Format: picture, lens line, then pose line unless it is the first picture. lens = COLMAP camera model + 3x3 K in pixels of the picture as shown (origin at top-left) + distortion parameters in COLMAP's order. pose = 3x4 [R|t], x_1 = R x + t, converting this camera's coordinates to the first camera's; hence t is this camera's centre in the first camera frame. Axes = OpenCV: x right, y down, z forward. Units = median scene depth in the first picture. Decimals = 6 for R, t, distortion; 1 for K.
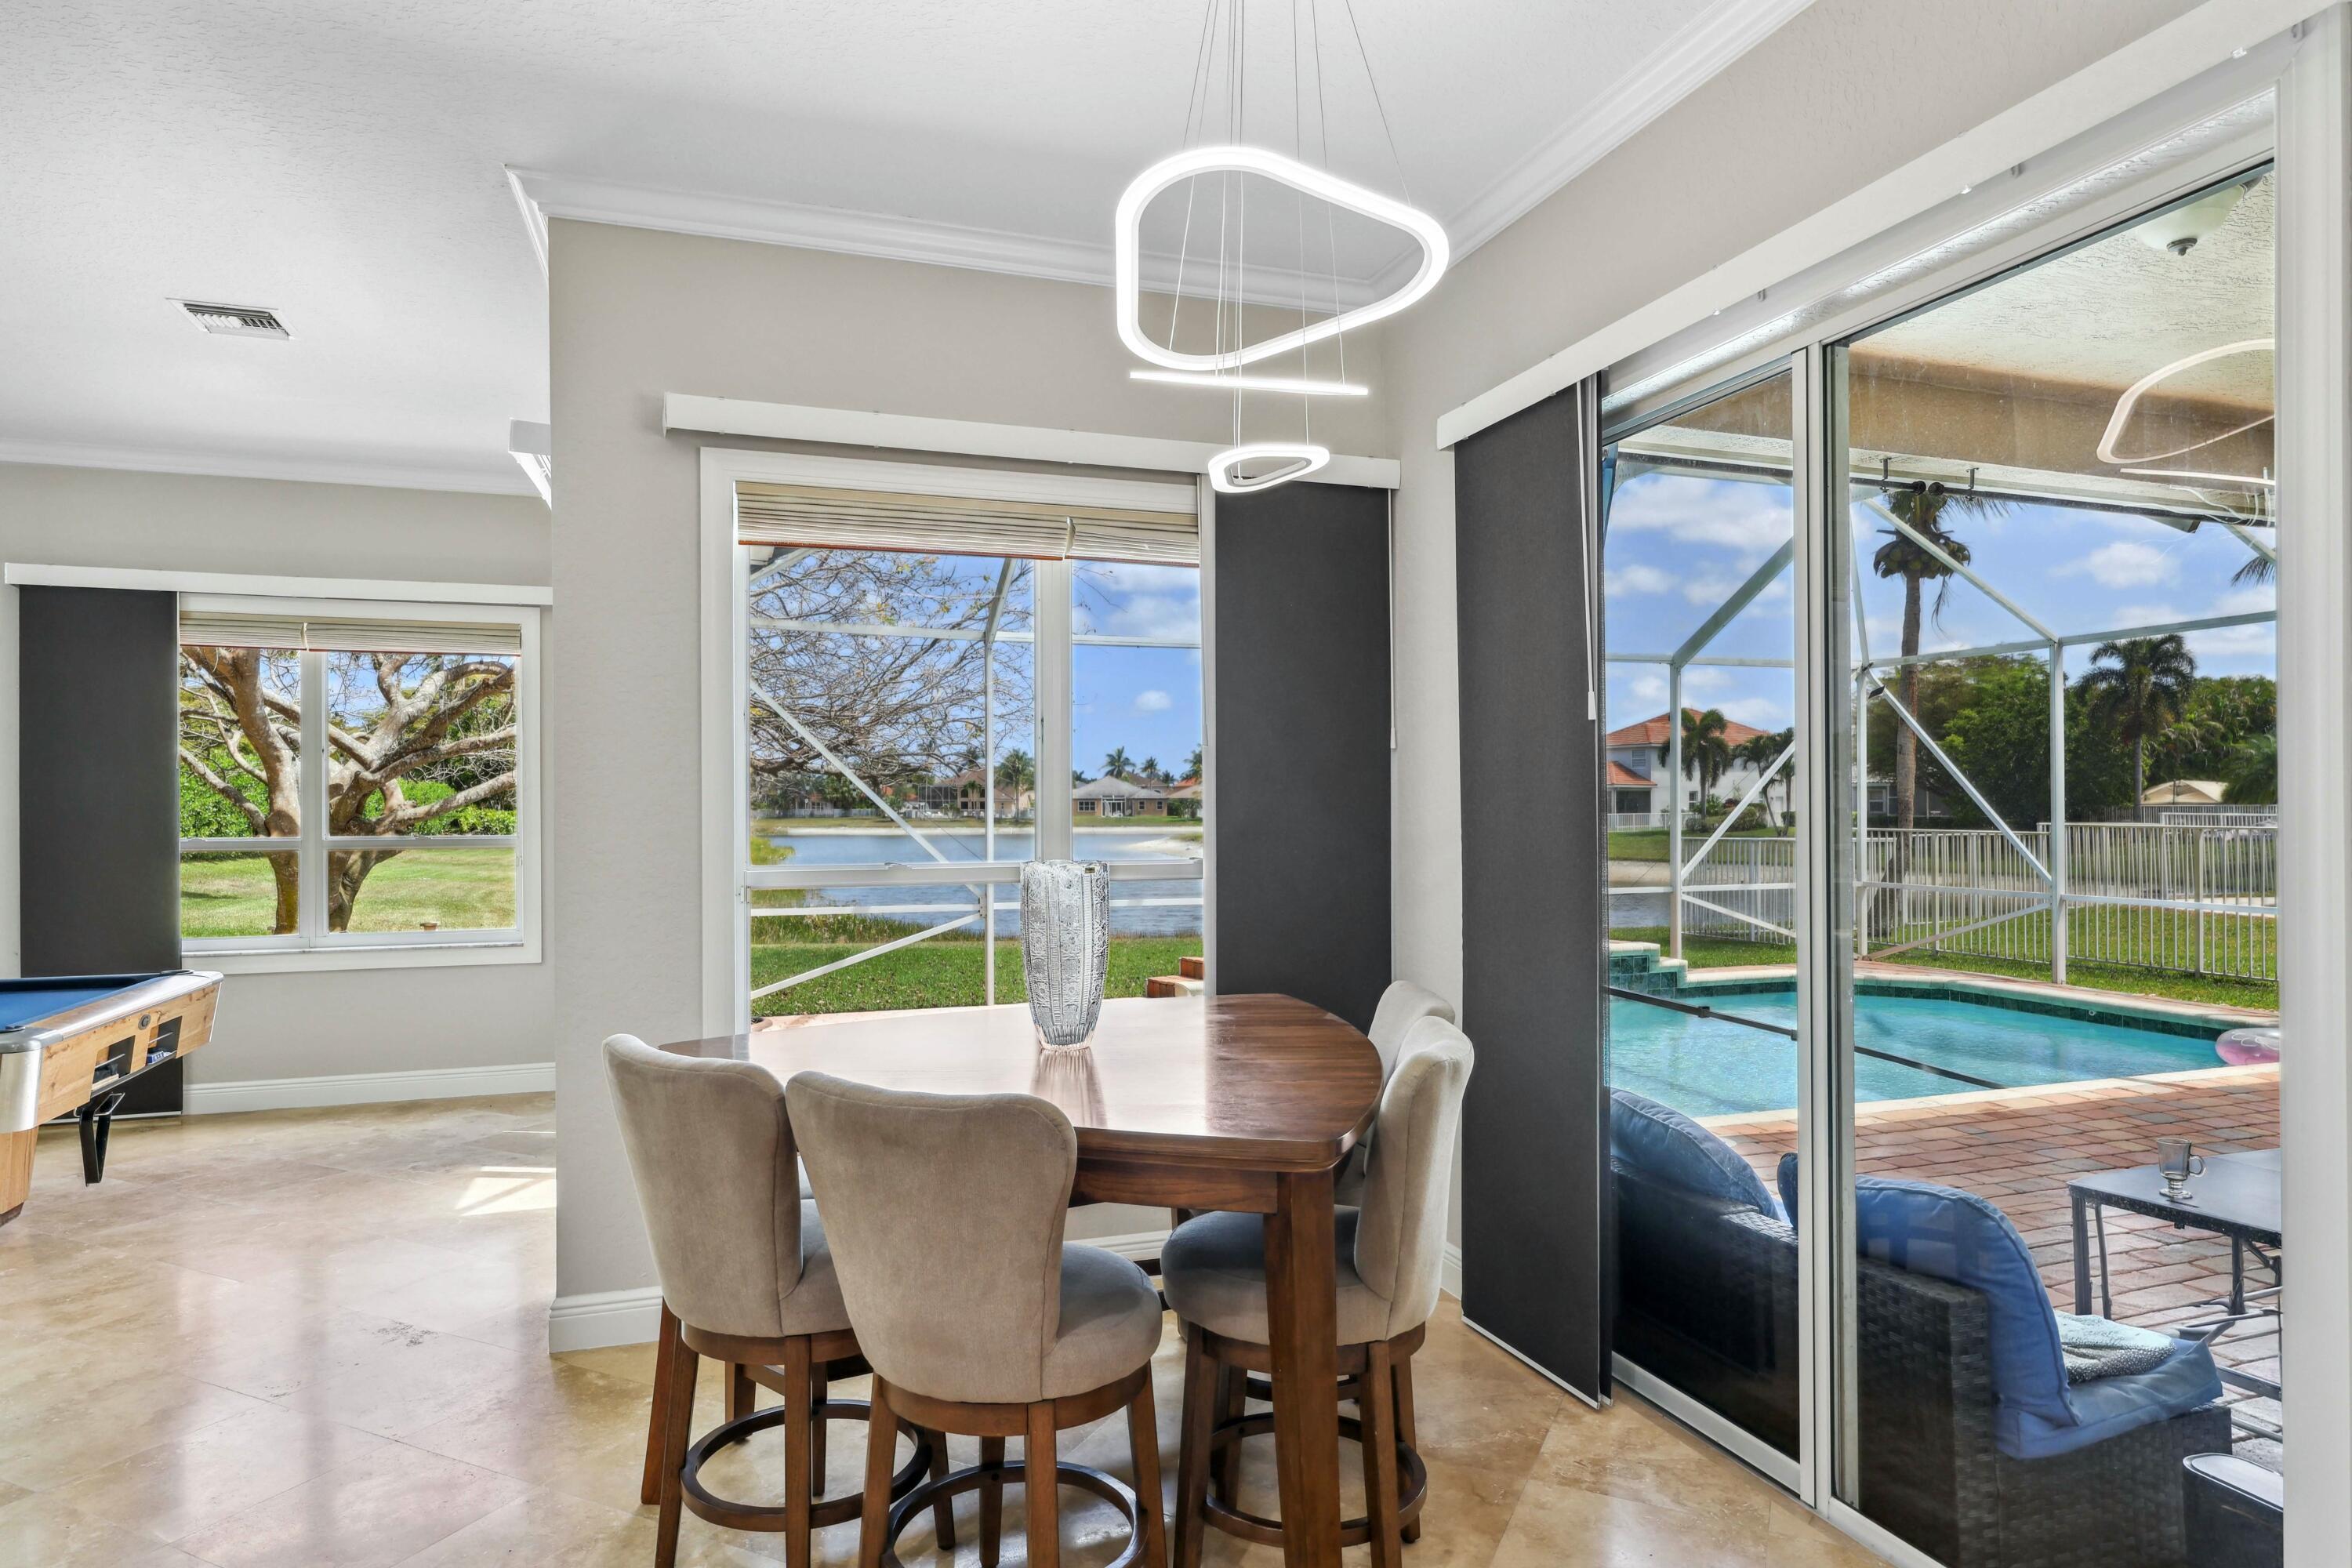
lens RADIAL K [[1324.2, 0, 1166.3], [0, 1324.2, 799.2], [0, 0, 1]] dist [-0.003485, -0.000237]
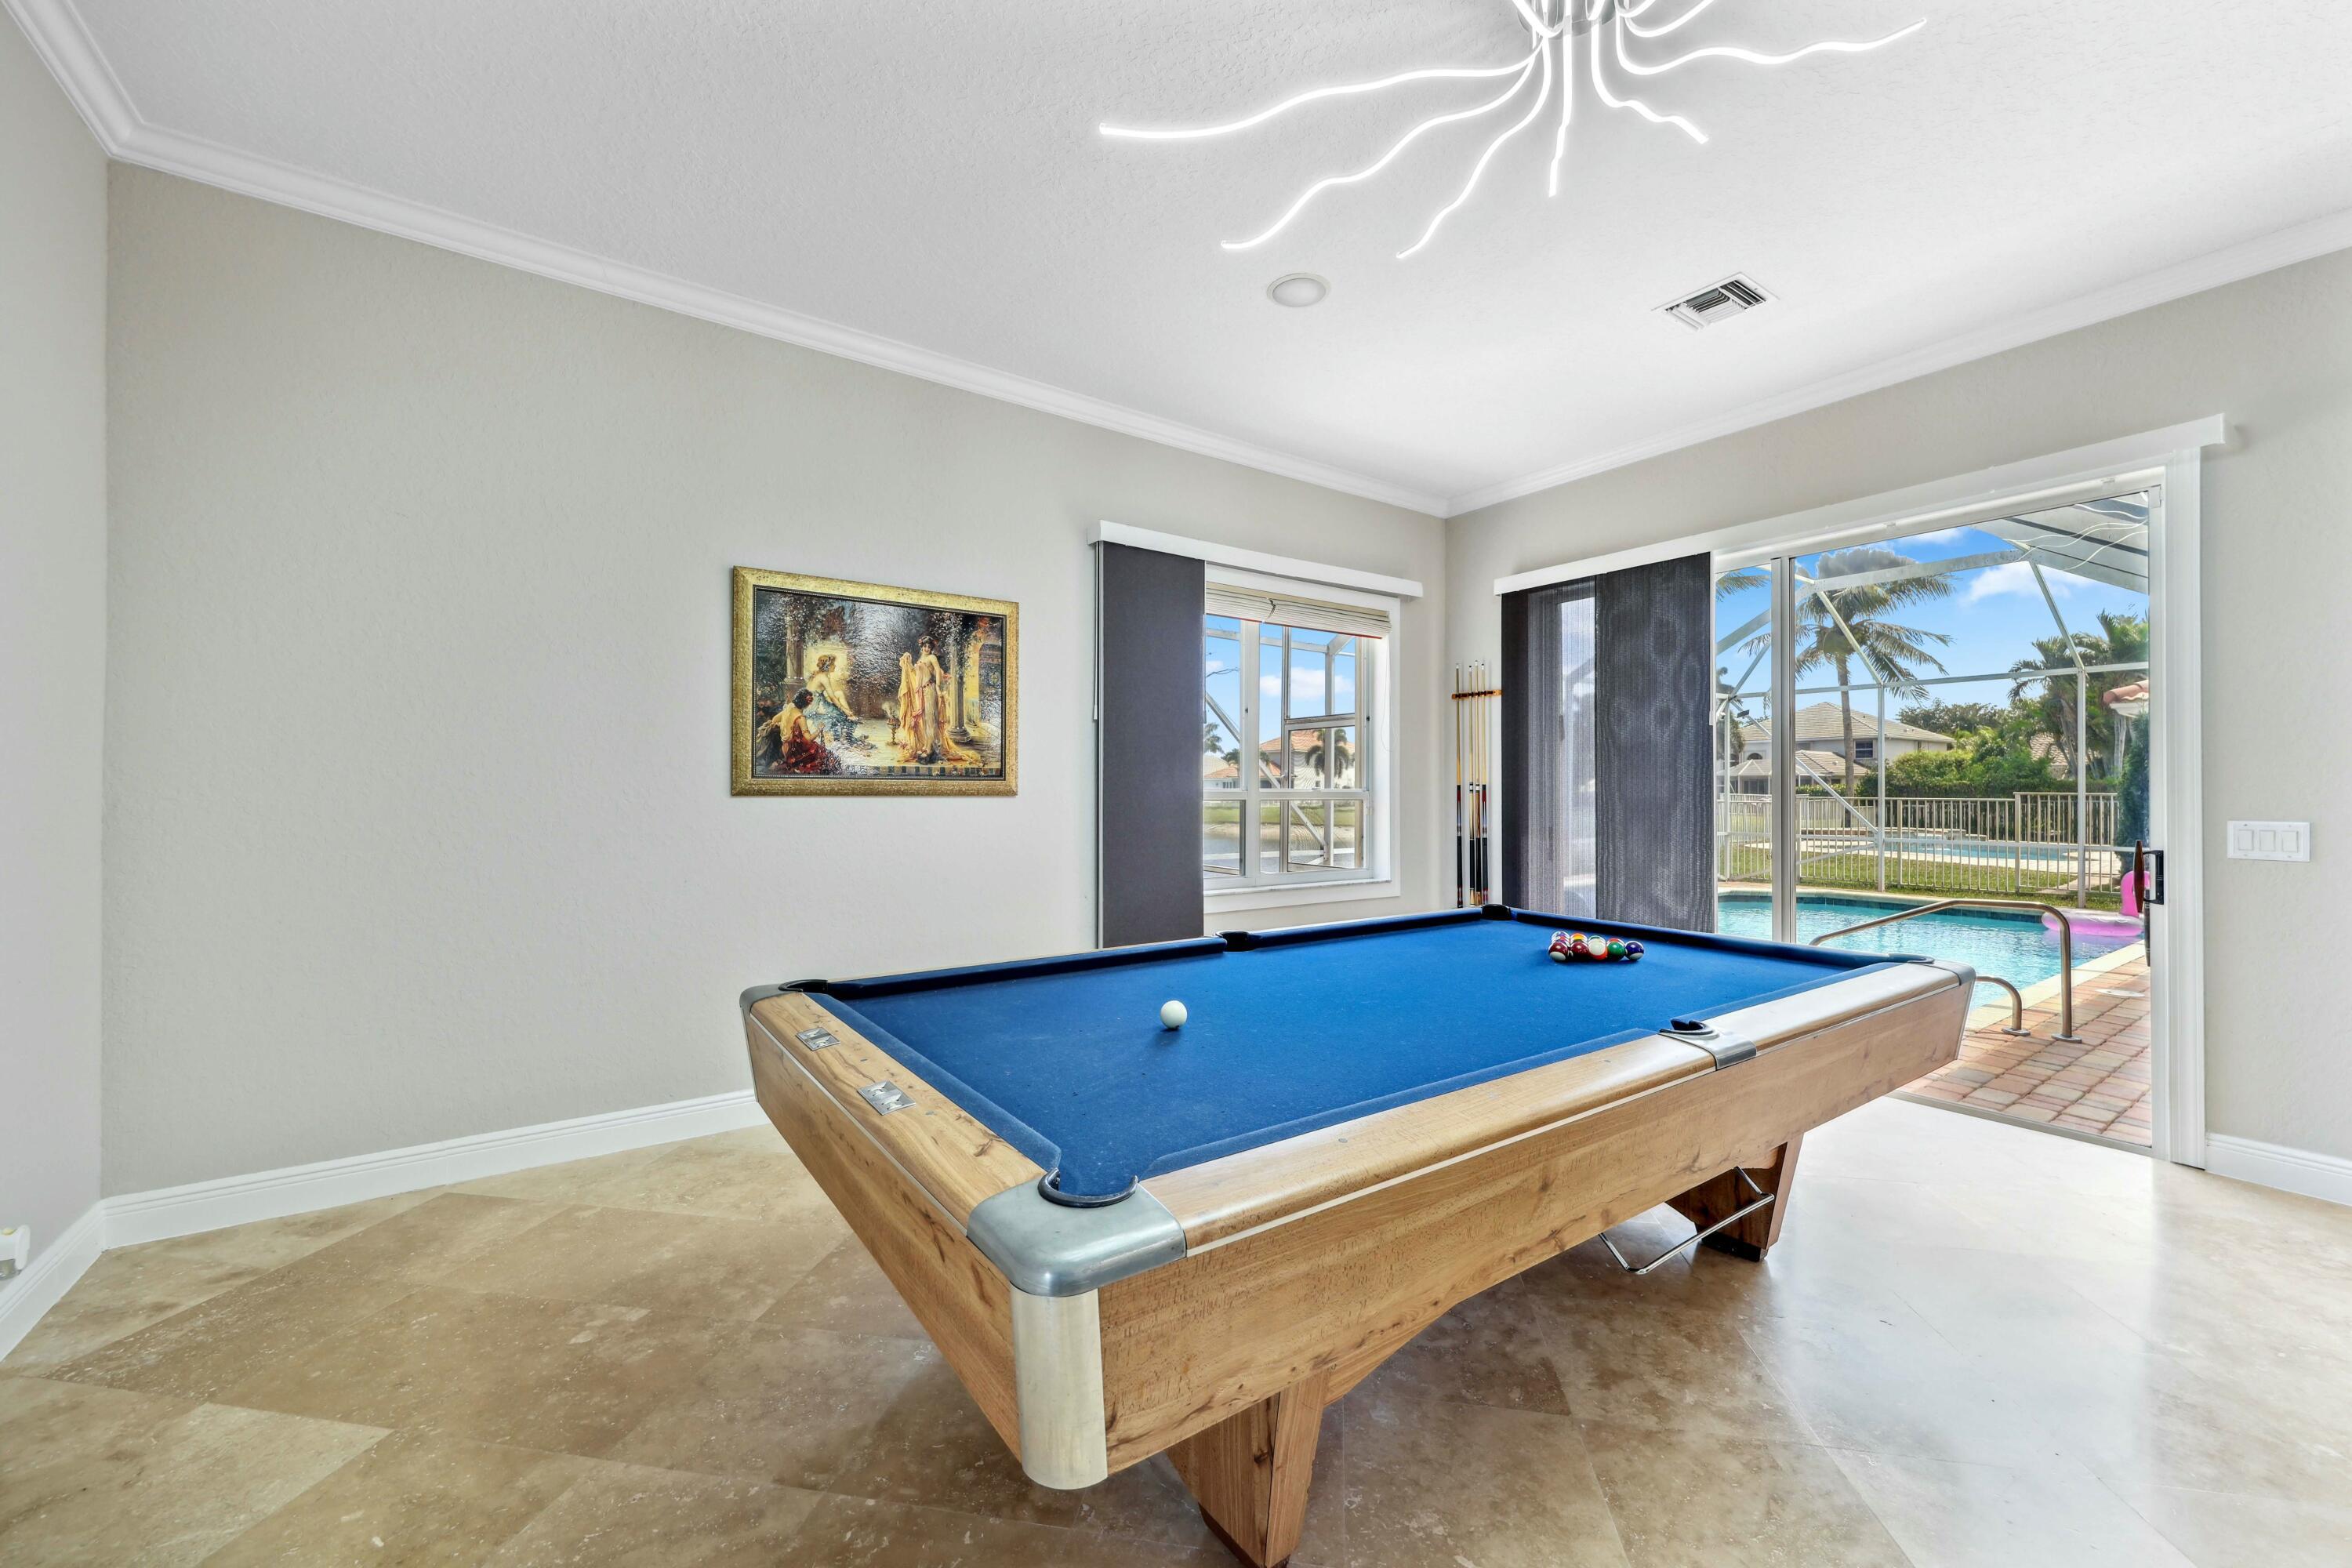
lens RADIAL K [[918.6, 0, 1170.8], [0, 918.6, 787.3], [0, 0, 1]] dist [-0.000477, 0.000011]
pose [[0.963179, 0.009637, 0.268687, -1.245931], [-0.011008, 0.999933, 0.003596, 0.033260], [-0.268634, -0.006421, 0.963221, 0.358669]]
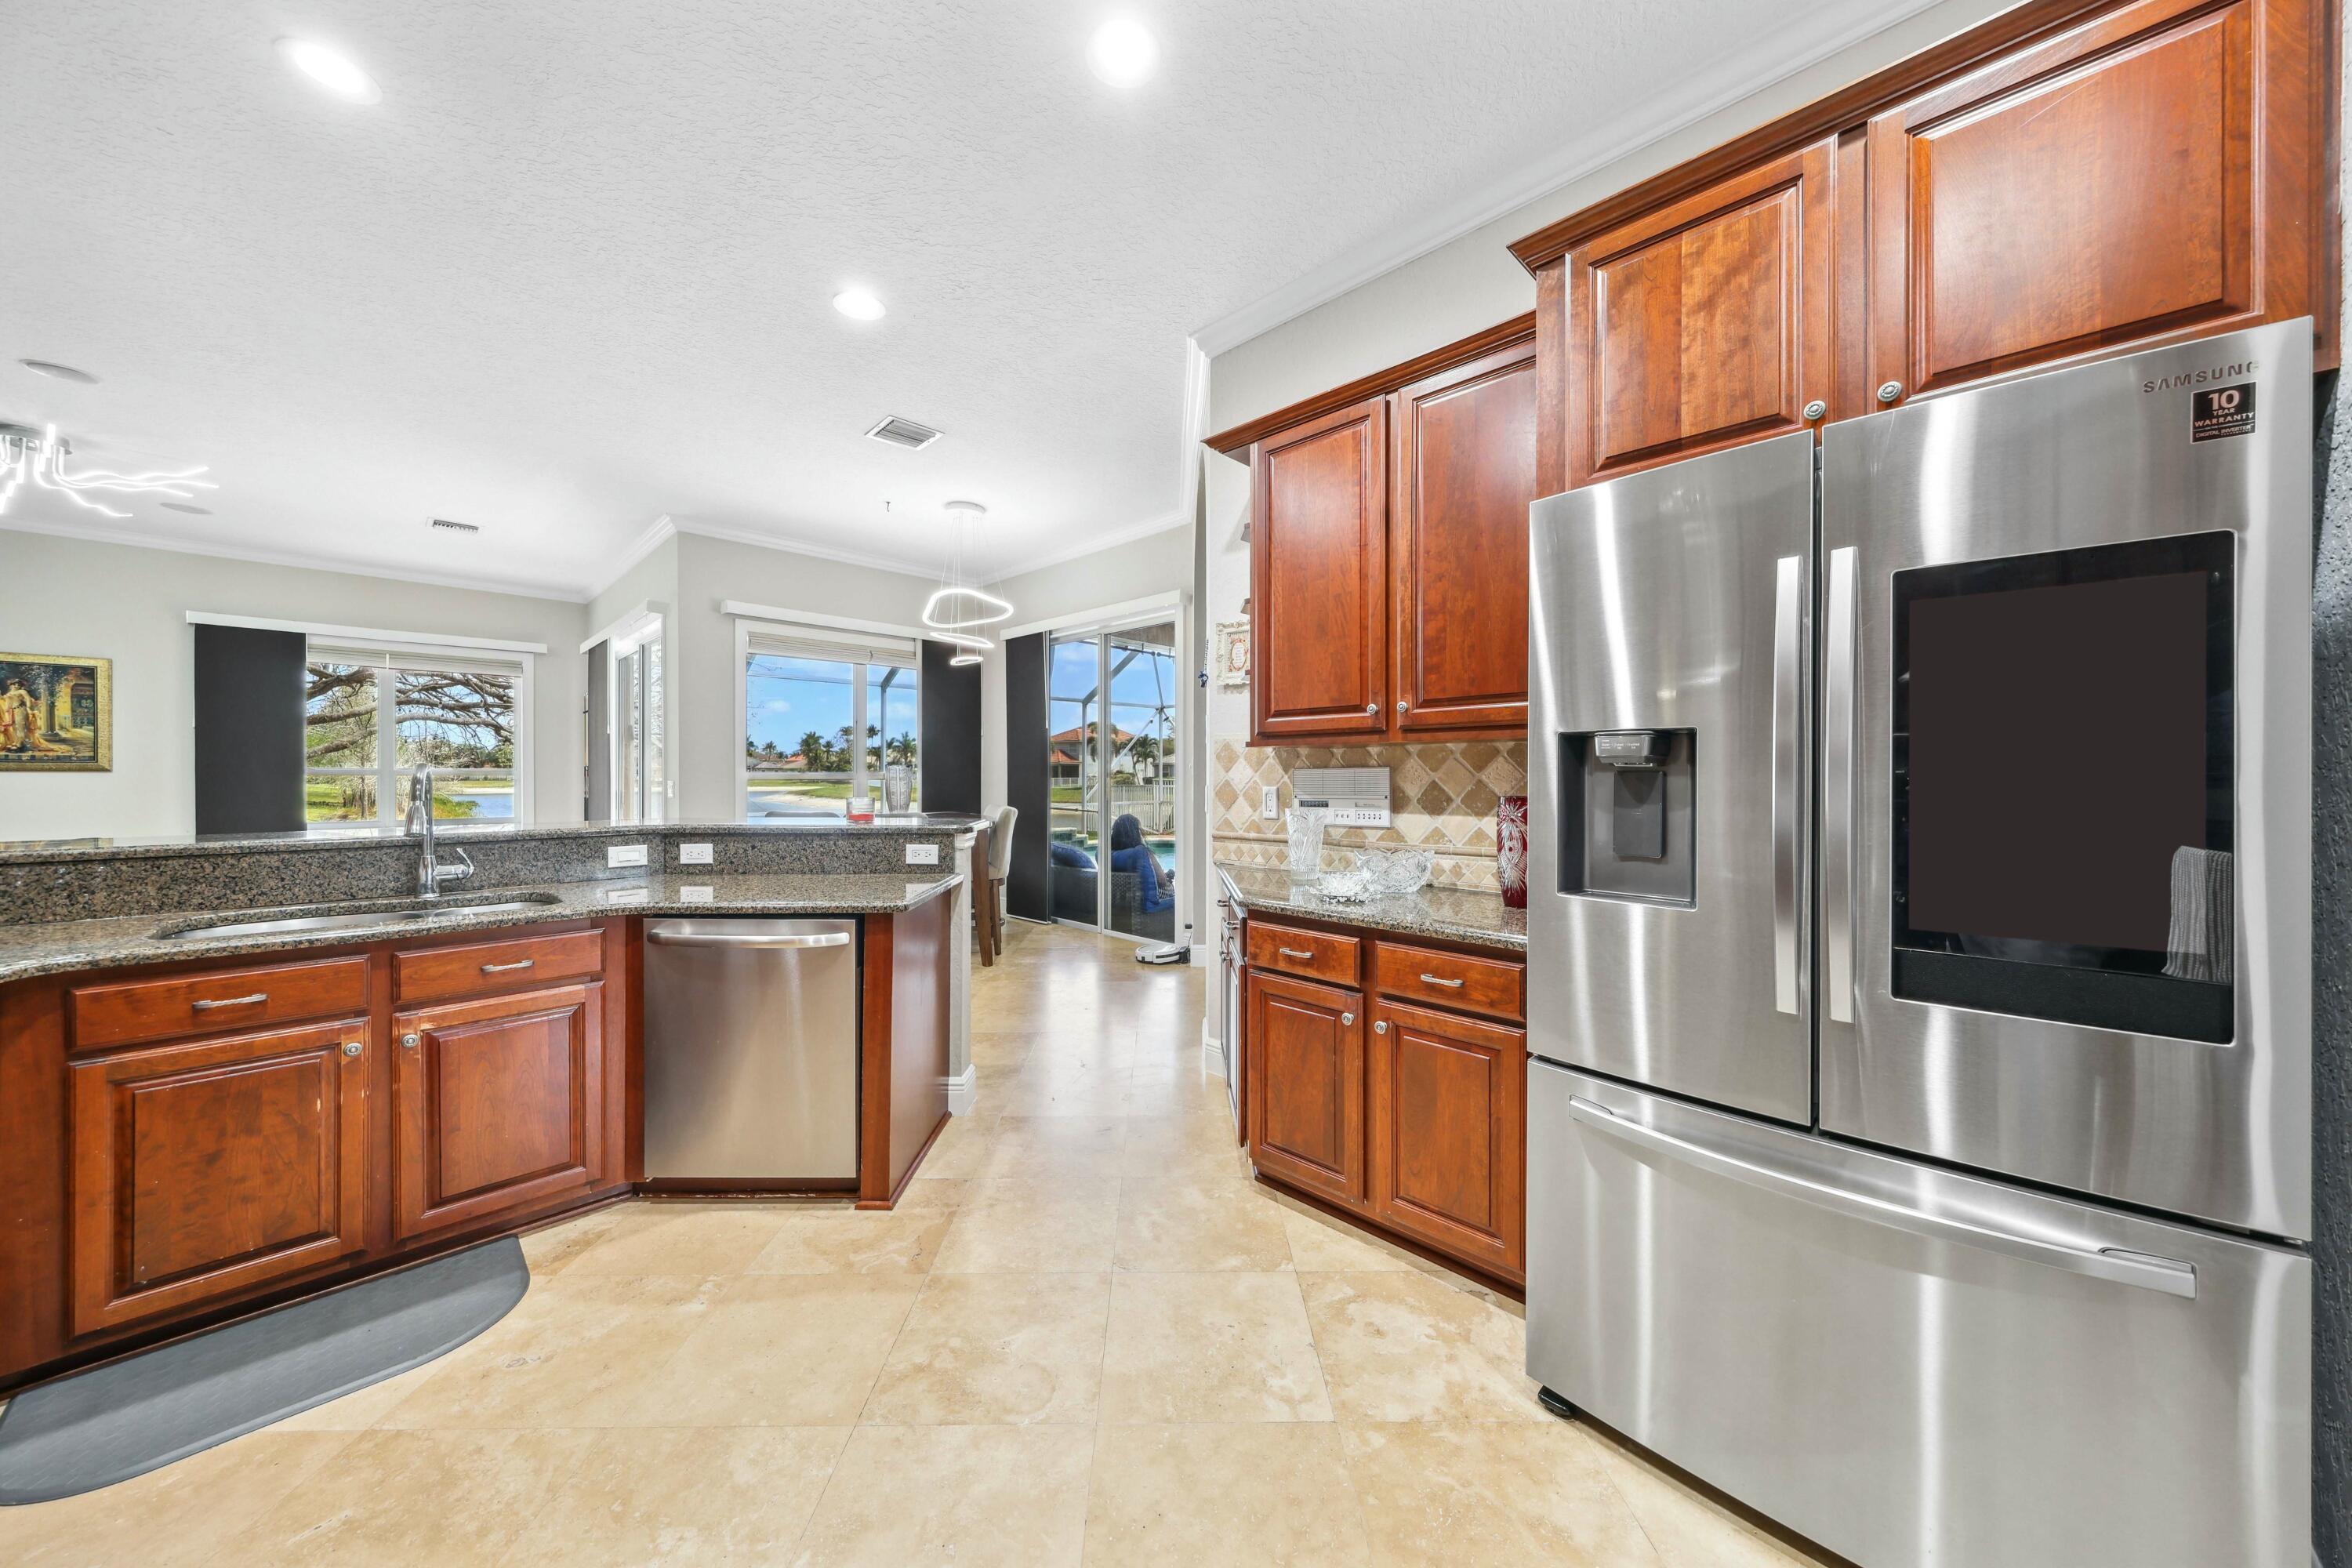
lens RADIAL K [[773.9, 0, 1173.5], [0, 773.9, 773.9], [0, 0, 1]] dist [-0.001714, -0.000211]
pose [[0.890441, 0.004381, 0.455078, -0.205114], [-0.006216, 0.999977, 0.002535, 0.035916], [-0.455057, -0.005086, 0.890448, -0.646633]]
